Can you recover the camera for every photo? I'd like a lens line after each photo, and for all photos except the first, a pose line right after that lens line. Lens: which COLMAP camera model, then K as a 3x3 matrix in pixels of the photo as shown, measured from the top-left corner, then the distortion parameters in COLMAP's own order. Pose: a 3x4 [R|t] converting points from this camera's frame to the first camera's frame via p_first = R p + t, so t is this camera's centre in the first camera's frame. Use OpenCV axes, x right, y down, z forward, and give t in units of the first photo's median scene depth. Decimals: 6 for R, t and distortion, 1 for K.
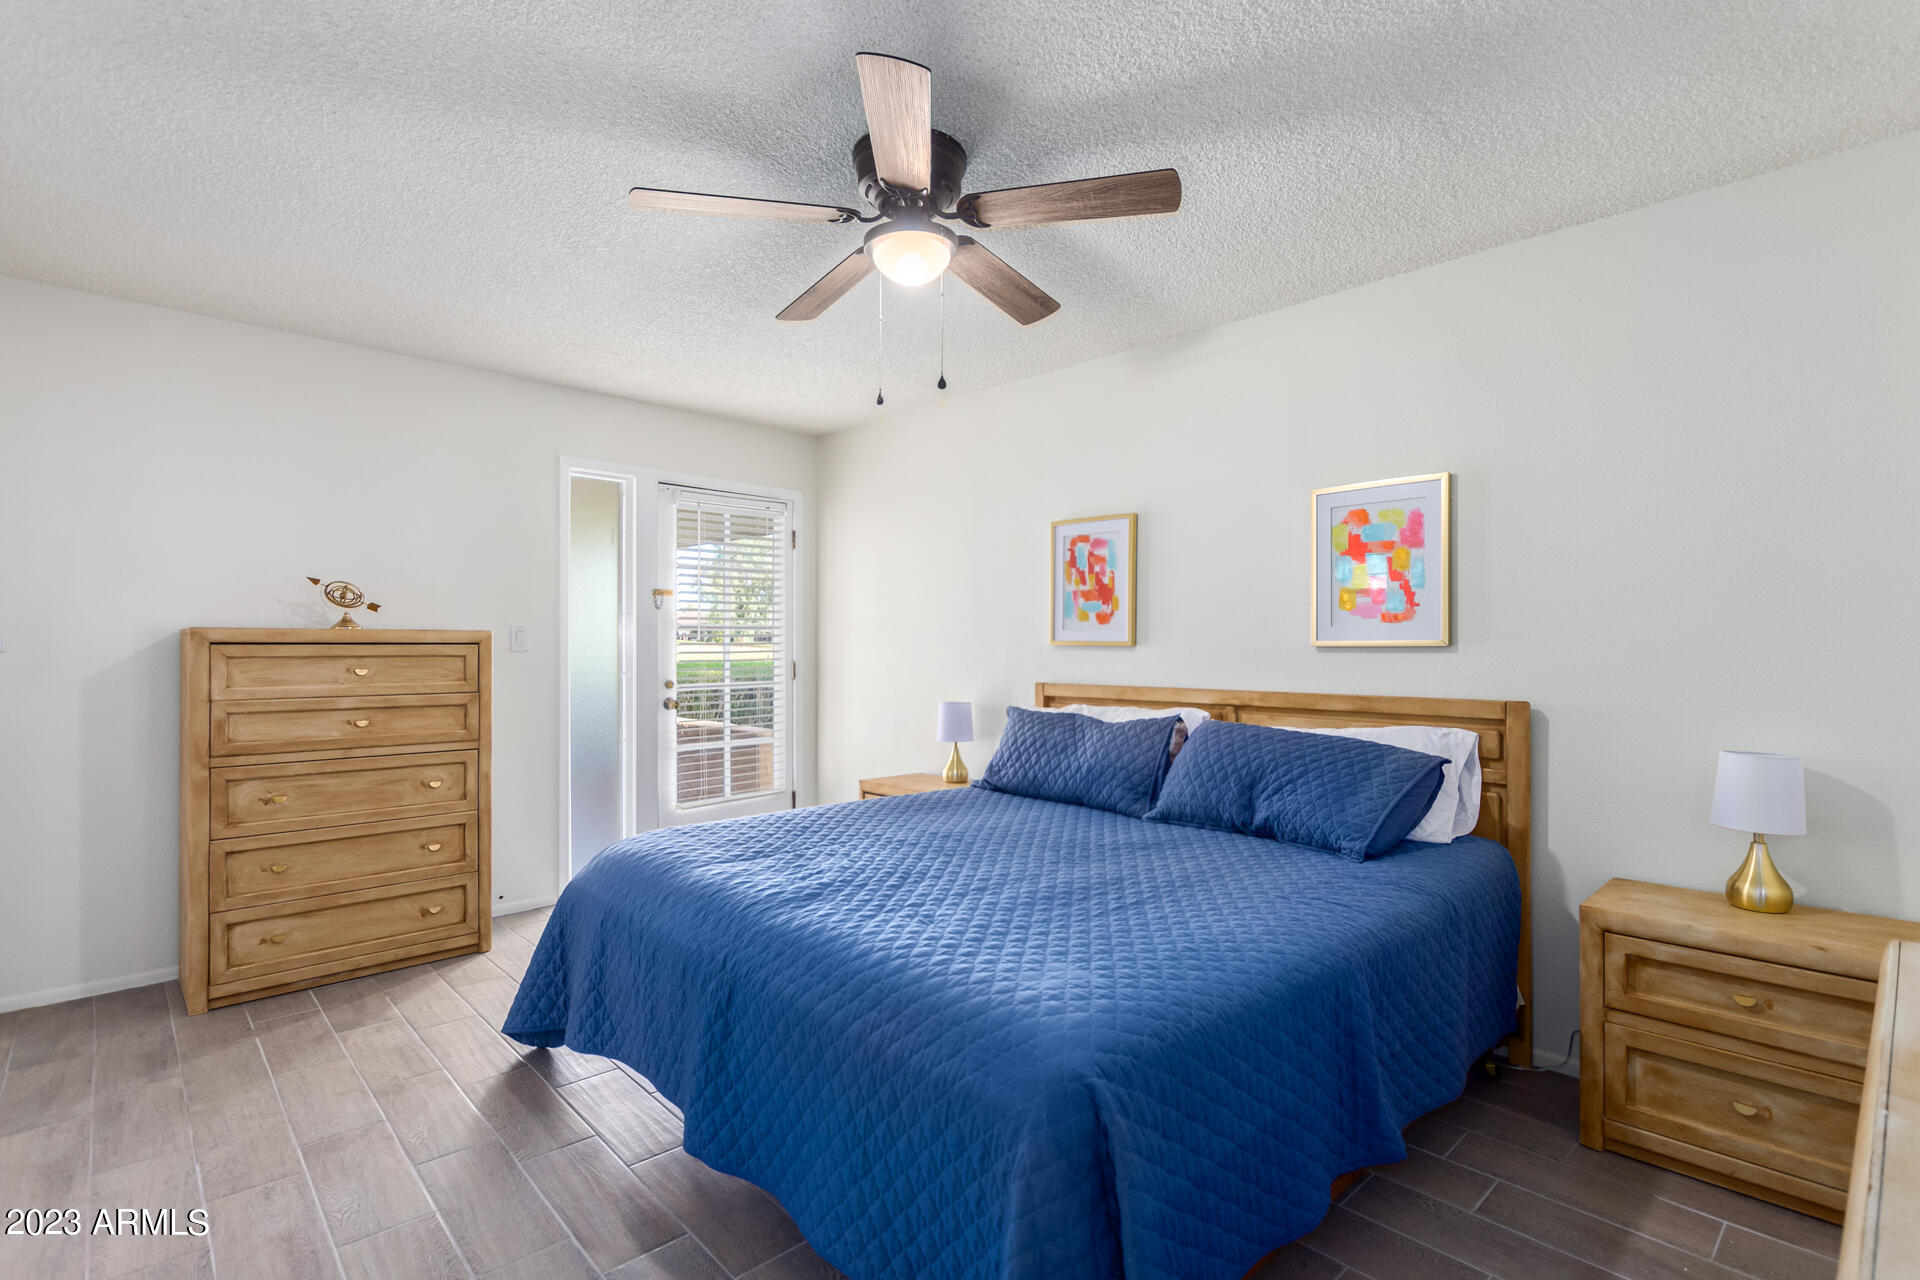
lens RADIAL K [[899.9, 0, 955.3], [0, 899.9, 643.9], [0, 0, 1]] dist [0.008533, -0.000286]
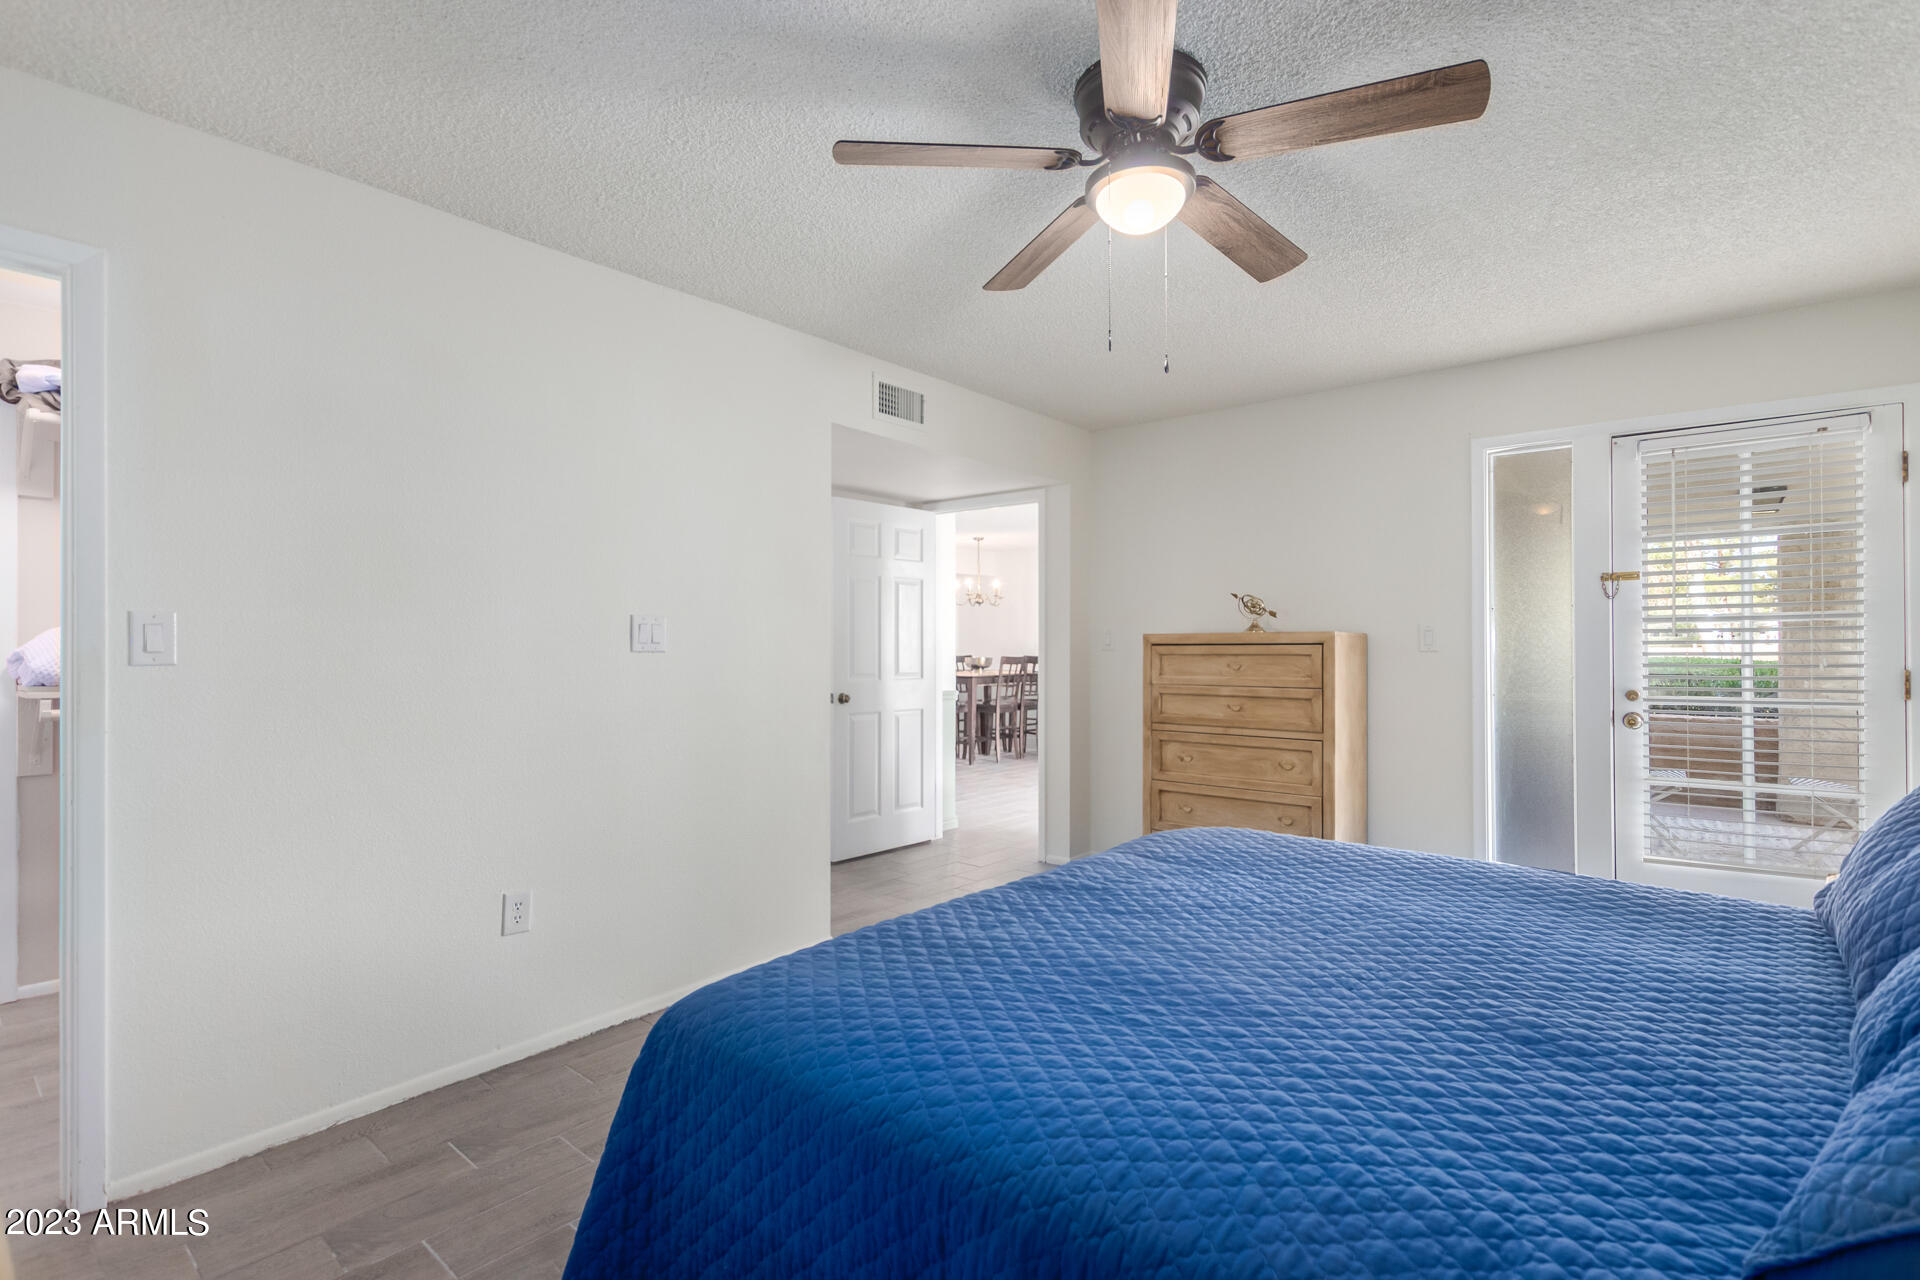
lens RADIAL K [[899.9, 0, 955.3], [0, 899.9, 643.9], [0, 0, 1]] dist [0.008533, -0.000286]
pose [[0.120433, 0.000013, -0.992721, 0.510014], [0.007958, 0.999968, 0.000979, -0.005111], [0.992690, -0.008018, 0.120429, 0.446365]]
